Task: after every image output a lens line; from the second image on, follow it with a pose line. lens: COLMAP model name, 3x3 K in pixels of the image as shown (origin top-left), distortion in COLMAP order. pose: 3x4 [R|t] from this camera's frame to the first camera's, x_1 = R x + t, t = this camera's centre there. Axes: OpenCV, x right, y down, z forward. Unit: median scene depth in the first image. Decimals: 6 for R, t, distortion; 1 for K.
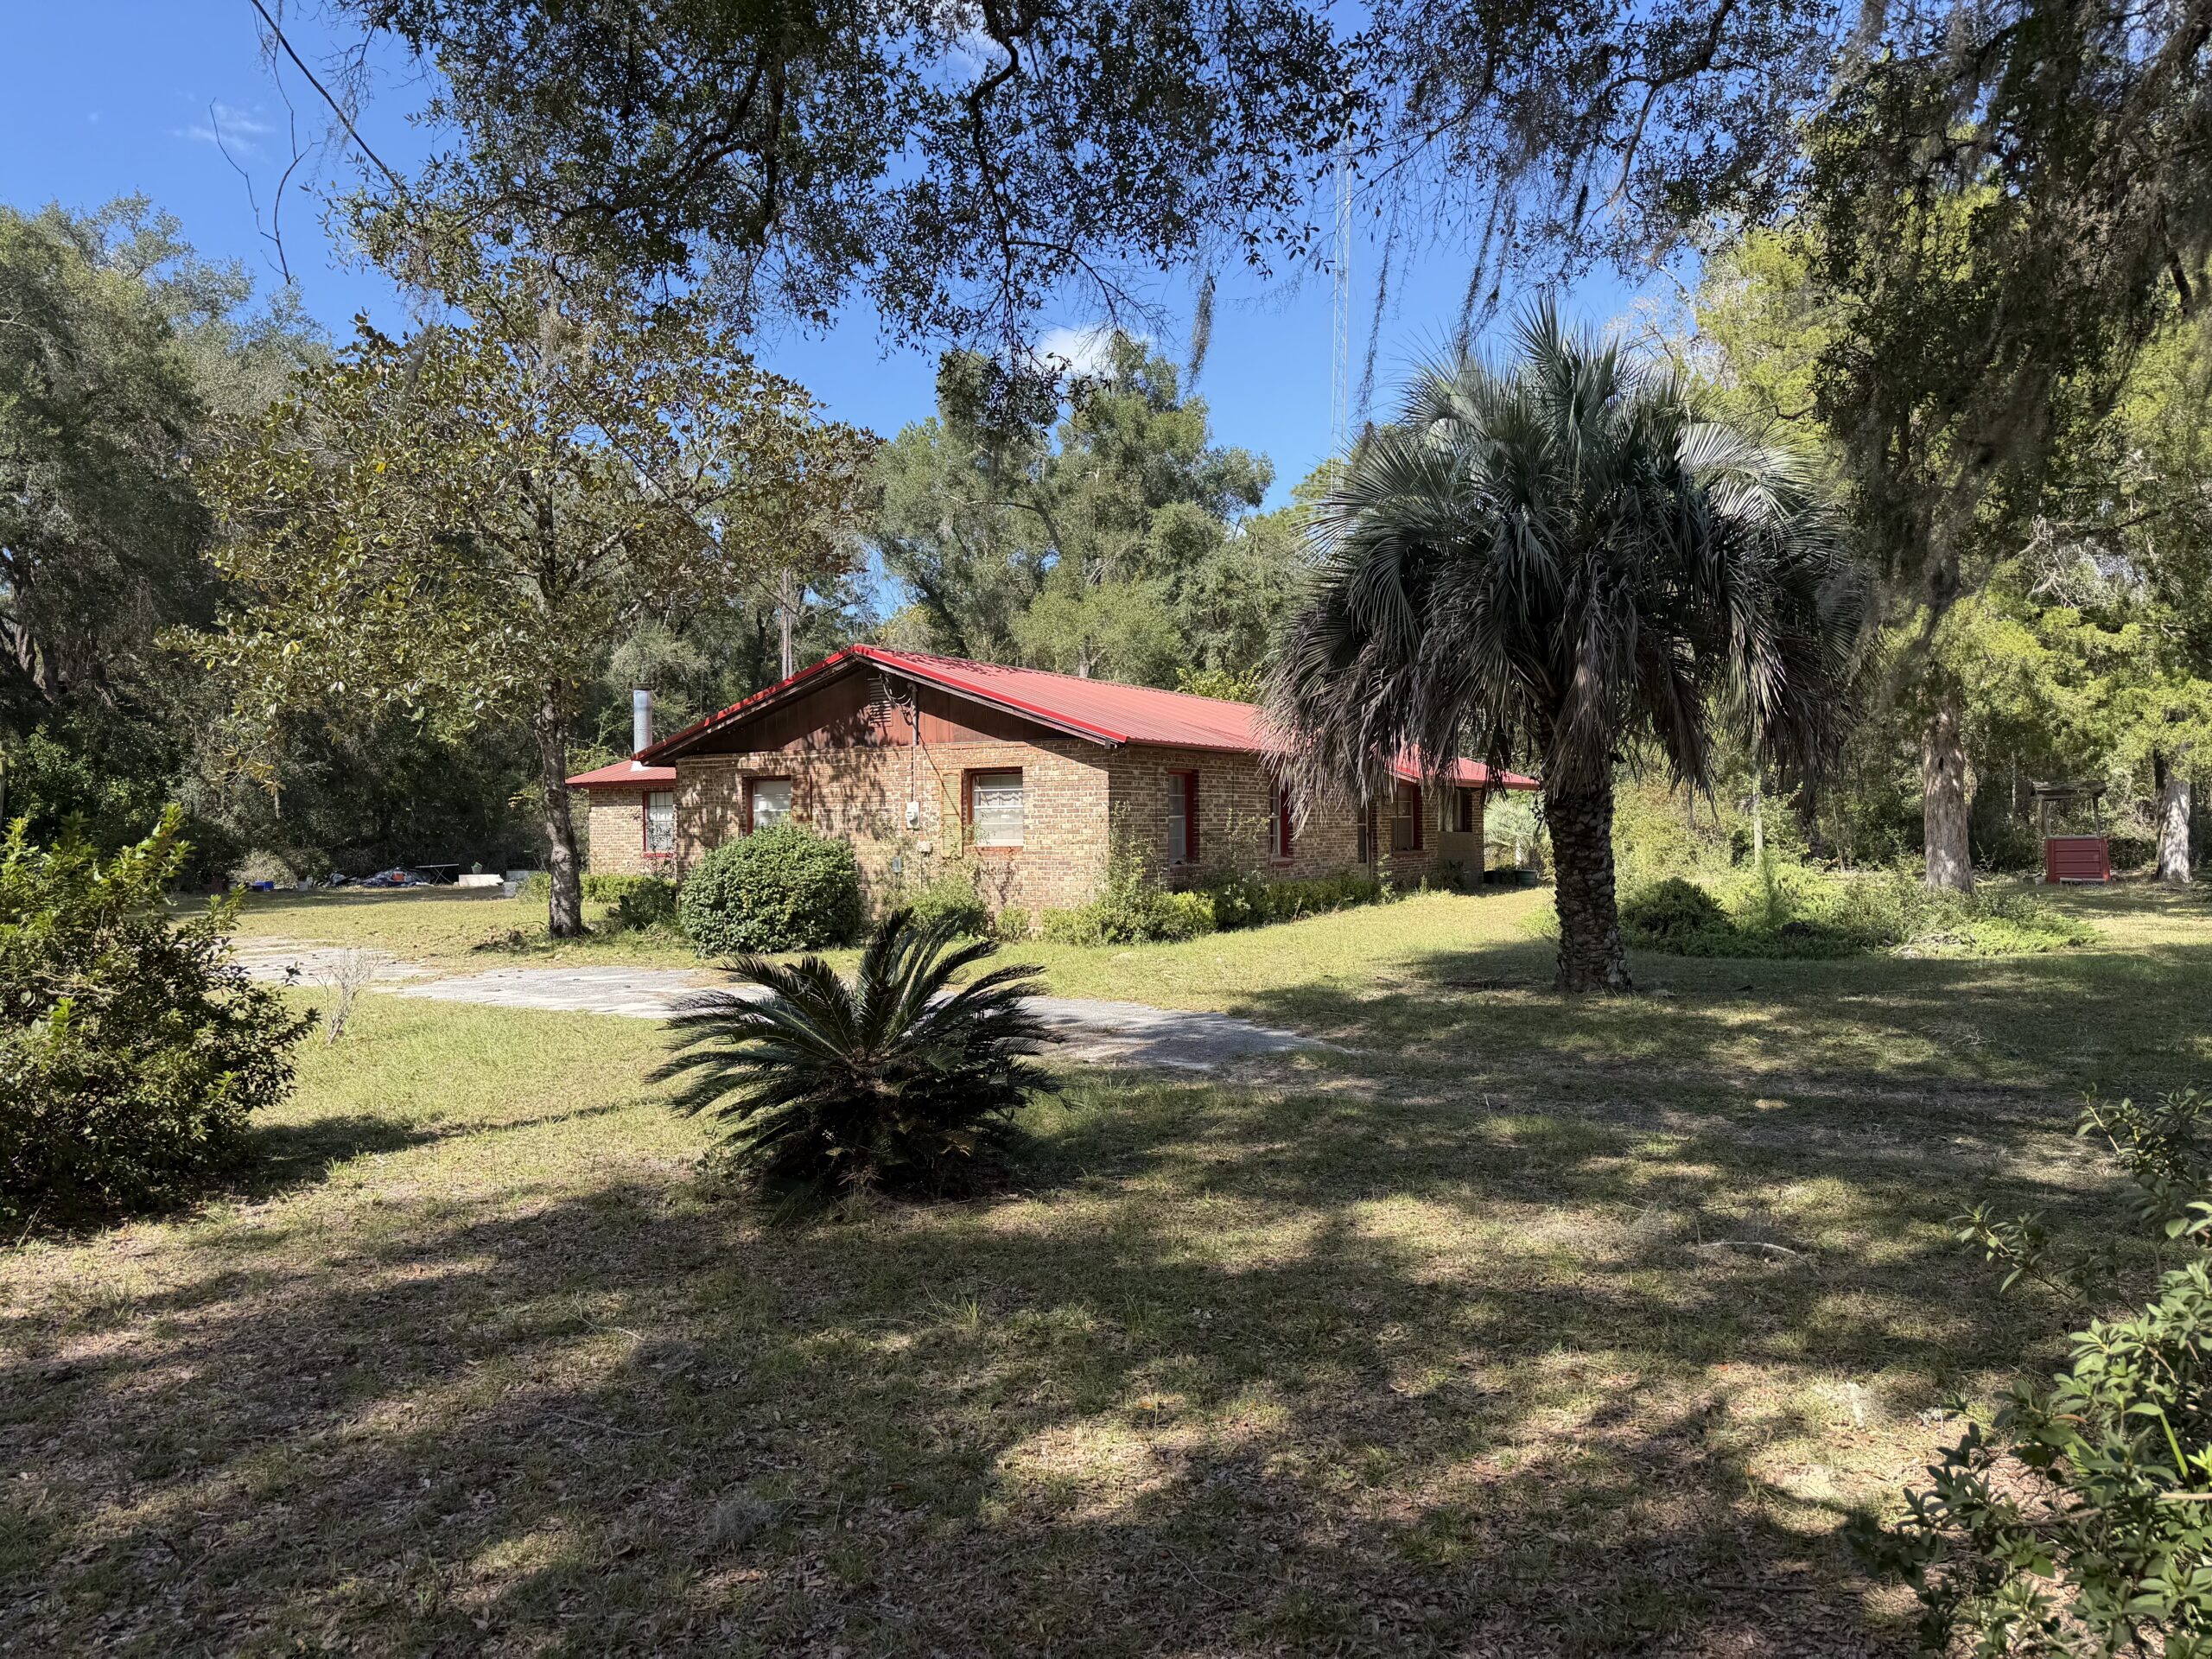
lens RADIAL K [[1567.9, 0, 1109.3], [0, 1567.9, 836.7], [0, 0, 1]] dist [0.047316, -0.054758]
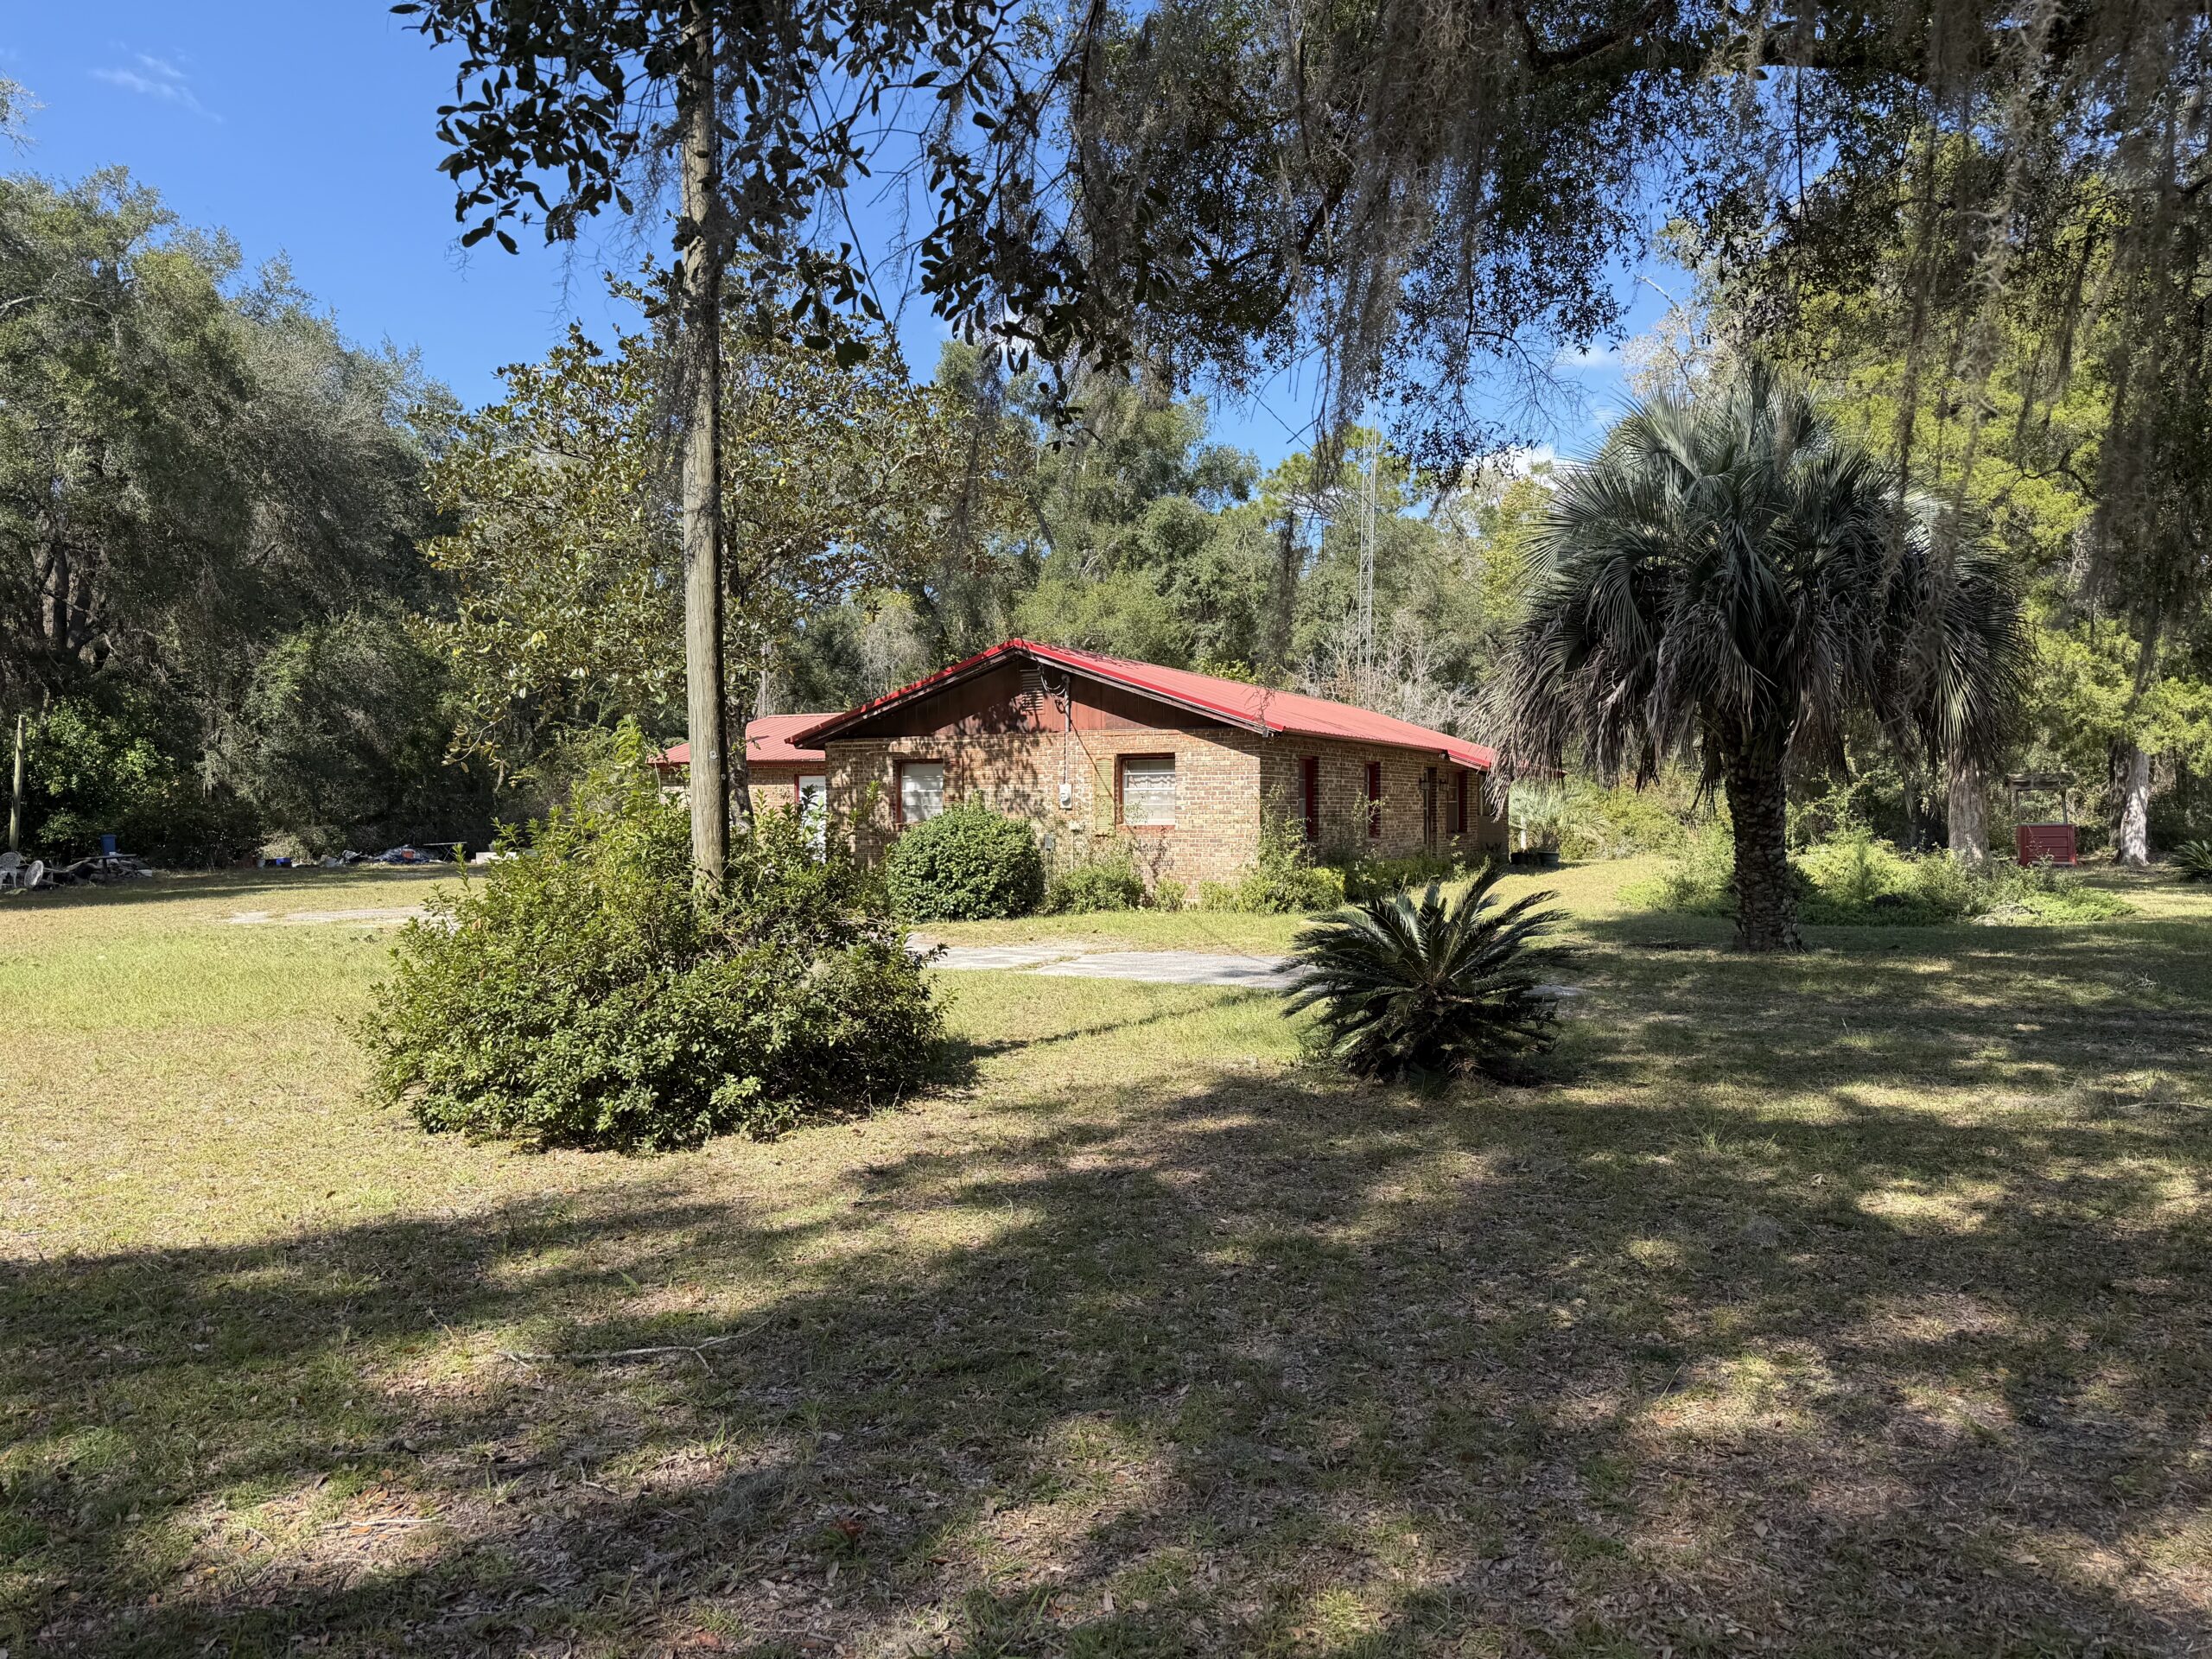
lens RADIAL K [[1543.0, 0, 1105.8], [0, 1543.0, 905.6], [0, 0, 1]] dist [0.022877, -0.006772]
pose [[0.998963, 0.003838, 0.045375, -0.143224], [-0.006297, 0.998512, 0.054164, 0.003805], [-0.045100, -0.054393, 0.997501, -0.075334]]
